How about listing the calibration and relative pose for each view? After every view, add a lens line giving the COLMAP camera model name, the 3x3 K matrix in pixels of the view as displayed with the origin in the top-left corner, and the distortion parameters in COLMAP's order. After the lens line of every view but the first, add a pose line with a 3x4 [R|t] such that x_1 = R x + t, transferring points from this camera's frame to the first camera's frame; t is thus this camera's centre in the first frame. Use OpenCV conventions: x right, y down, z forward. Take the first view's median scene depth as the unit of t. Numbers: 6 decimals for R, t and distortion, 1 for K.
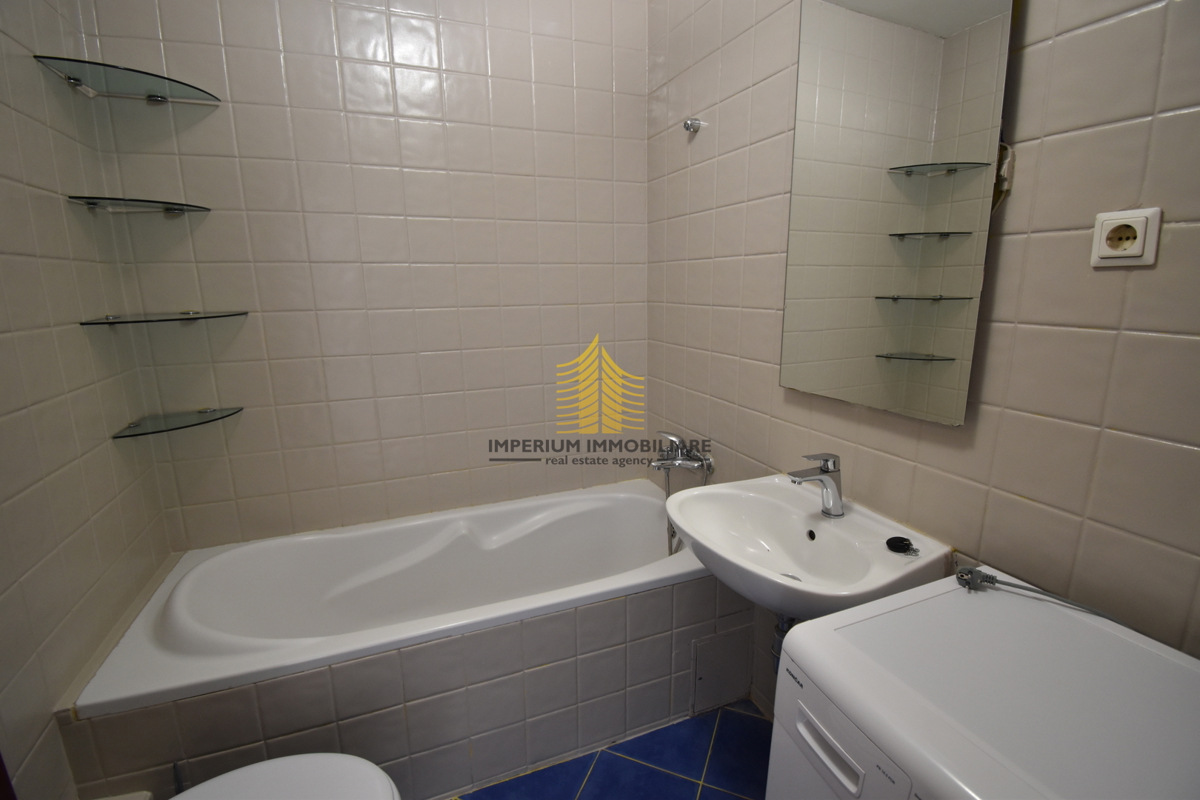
lens RADIAL K [[540.1, 0, 600.0], [0, 540.1, 400.0], [0, 0, 1]] dist [0.010652, -0.018516]
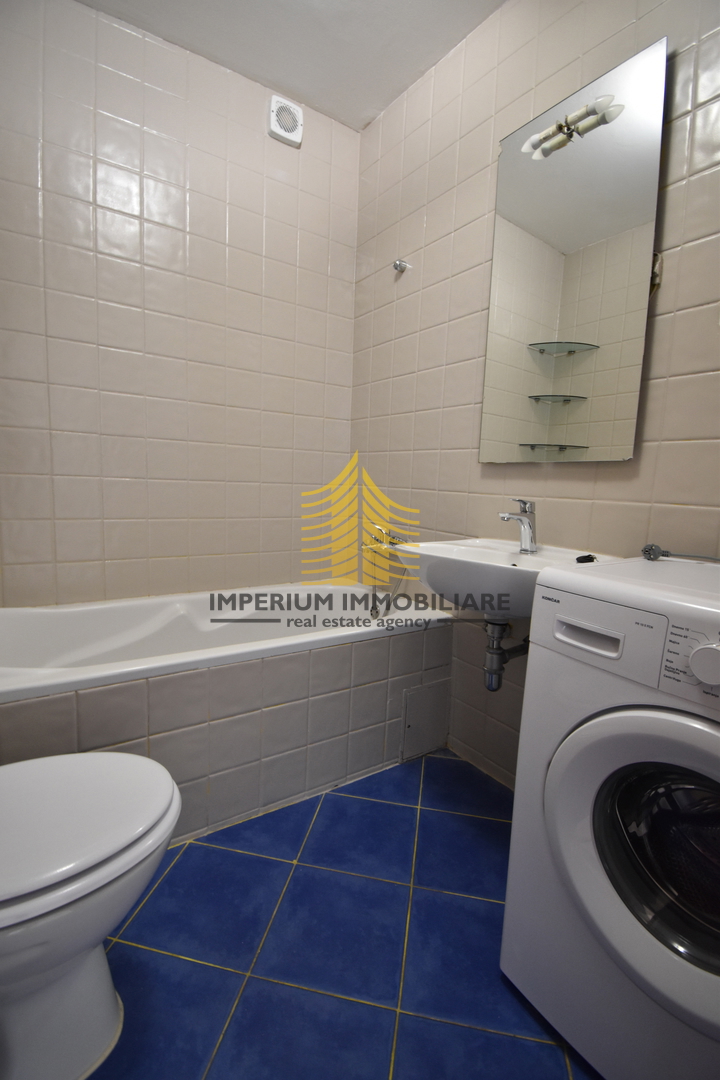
lens RADIAL K [[486.1, 0, 363.1], [0, 486.1, 539.7], [0, 0, 1]] dist [0.010652, -0.018516]
pose [[0.975778, 0.025156, 0.217313, -0.150879], [-0.006158, 0.996131, -0.087659, 0.232298], [-0.218677, 0.084198, 0.972158, -0.003644]]
